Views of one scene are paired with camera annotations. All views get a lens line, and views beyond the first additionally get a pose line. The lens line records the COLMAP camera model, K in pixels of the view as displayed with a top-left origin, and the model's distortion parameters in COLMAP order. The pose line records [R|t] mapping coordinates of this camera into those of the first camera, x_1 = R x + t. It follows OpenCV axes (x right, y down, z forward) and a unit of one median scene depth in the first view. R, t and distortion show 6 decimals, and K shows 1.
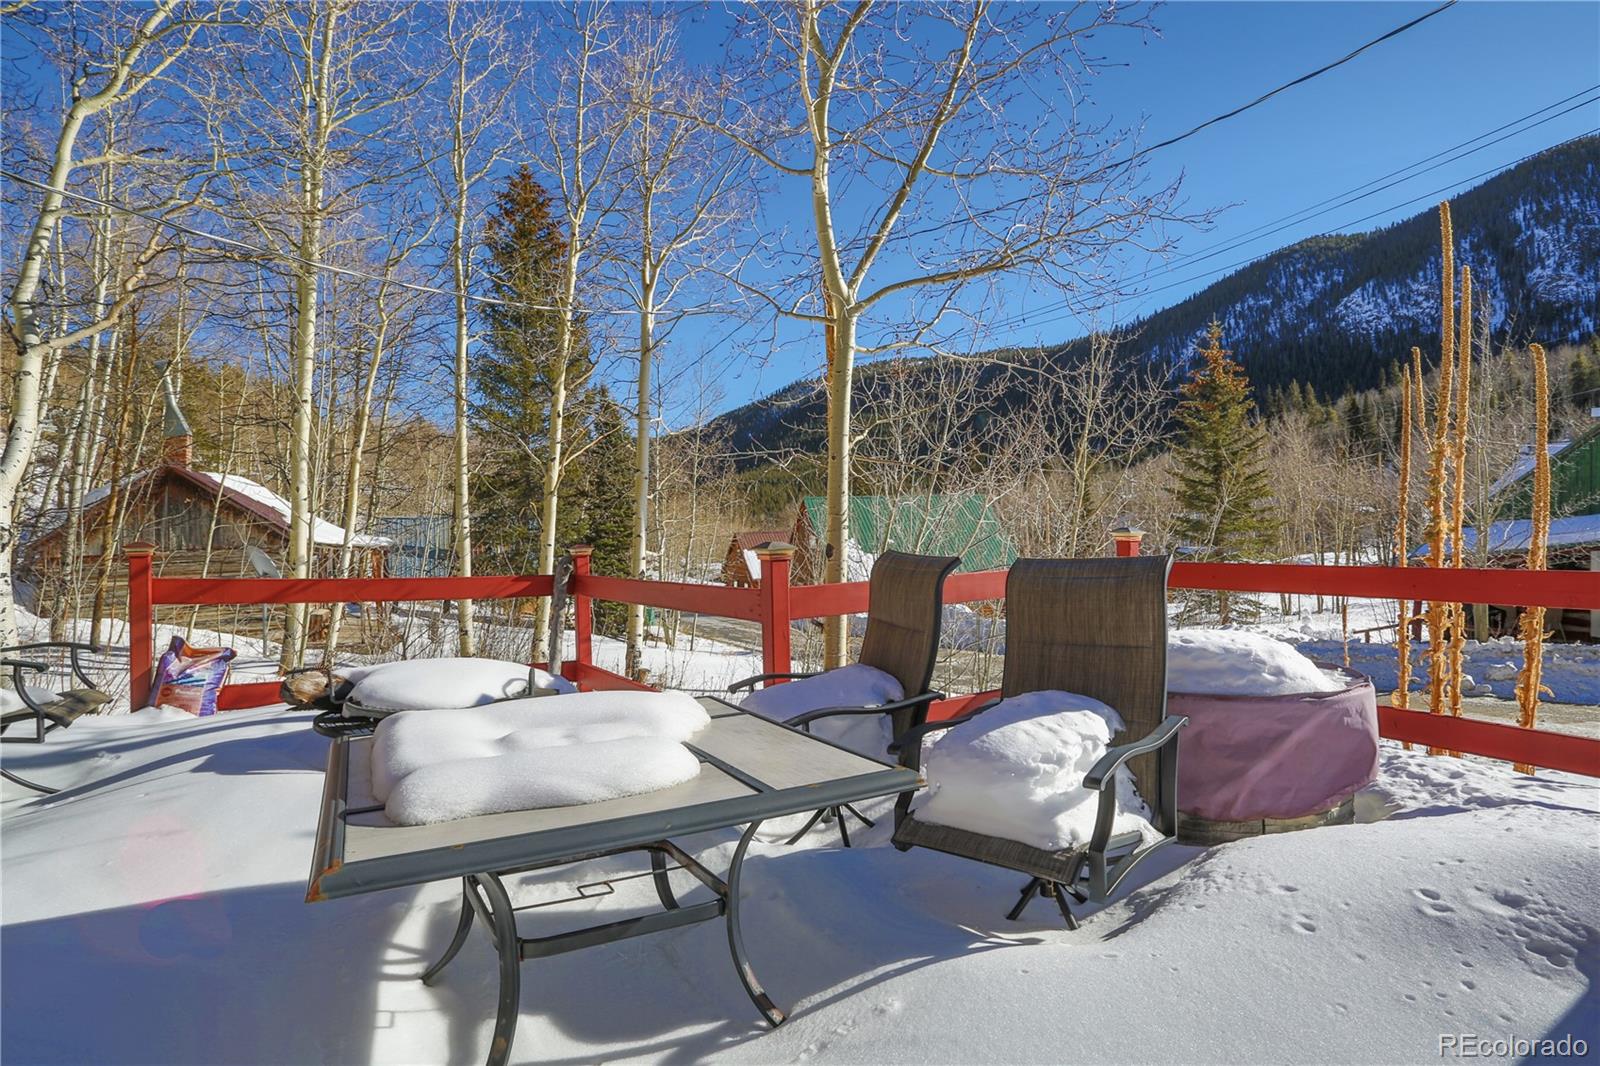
lens RADIAL K [[771.6, 0, 797.6], [0, 771.6, 526.0], [0, 0, 1]] dist [-0.075119, 0.028556]
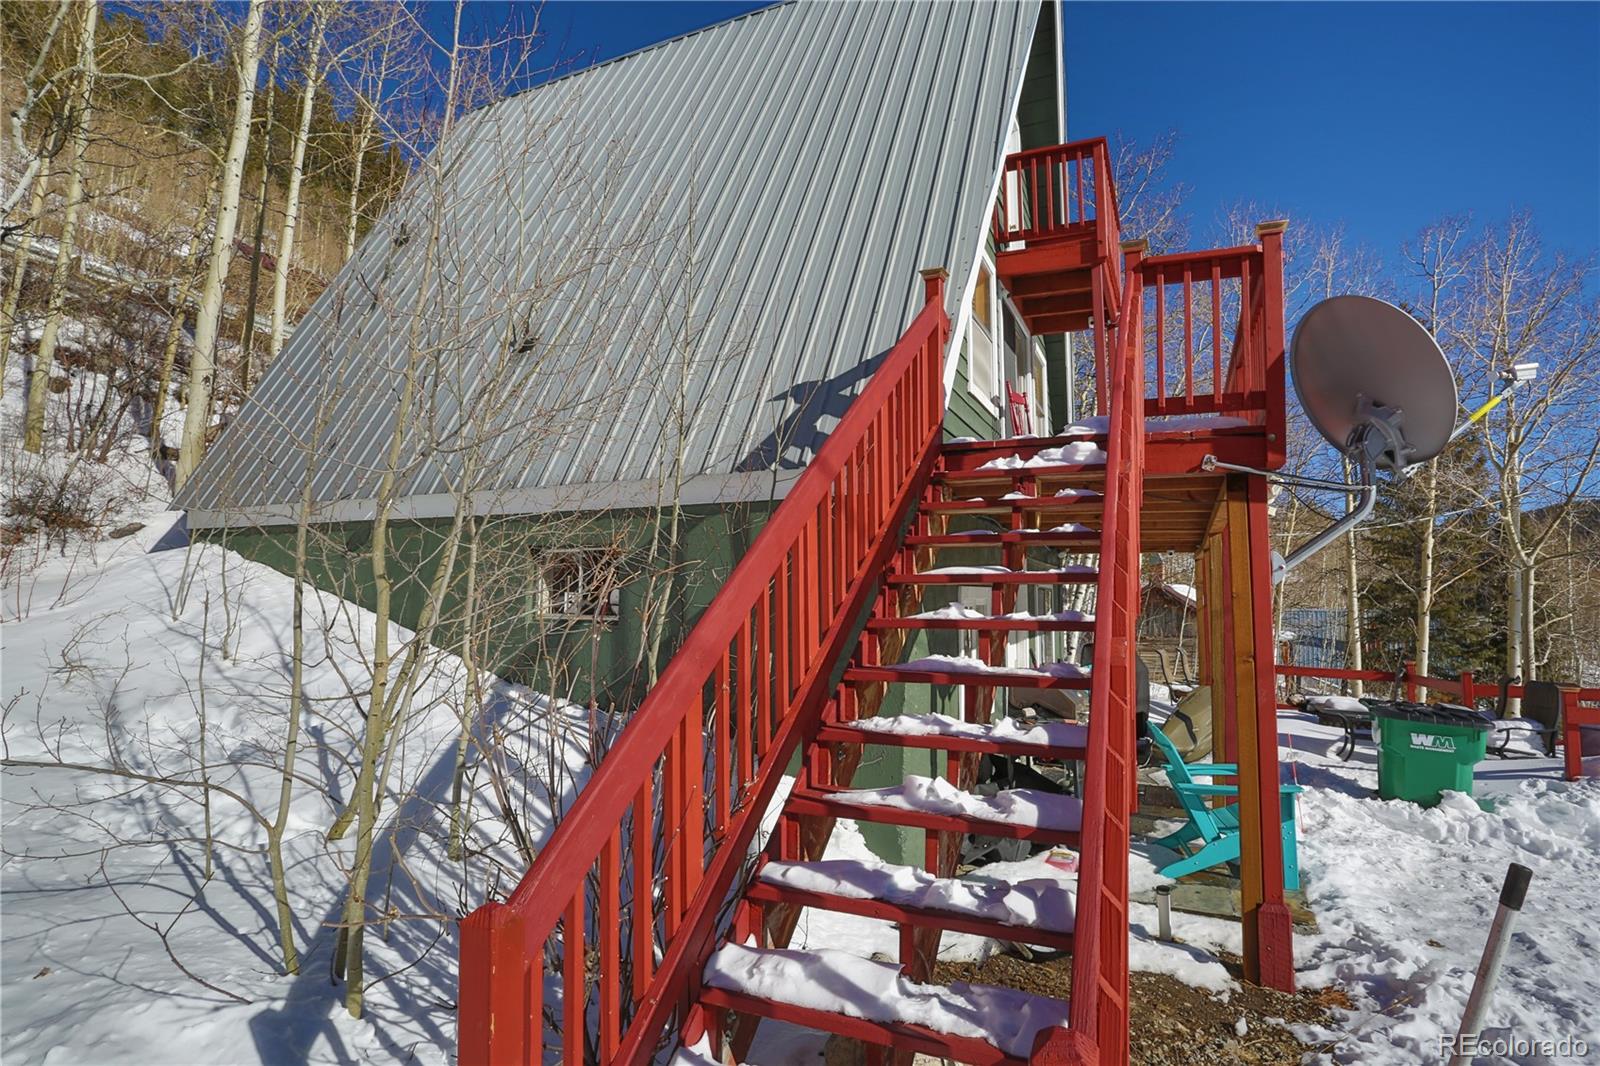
lens RADIAL K [[771.6, 0, 797.6], [0, 771.6, 526.0], [0, 0, 1]] dist [-0.075119, 0.028556]
pose [[0.488257, -0.069028, -0.869966, 0.302892], [-0.025078, 0.995345, -0.093052, -0.047176], [0.872340, 0.067250, 0.484253, -0.652064]]
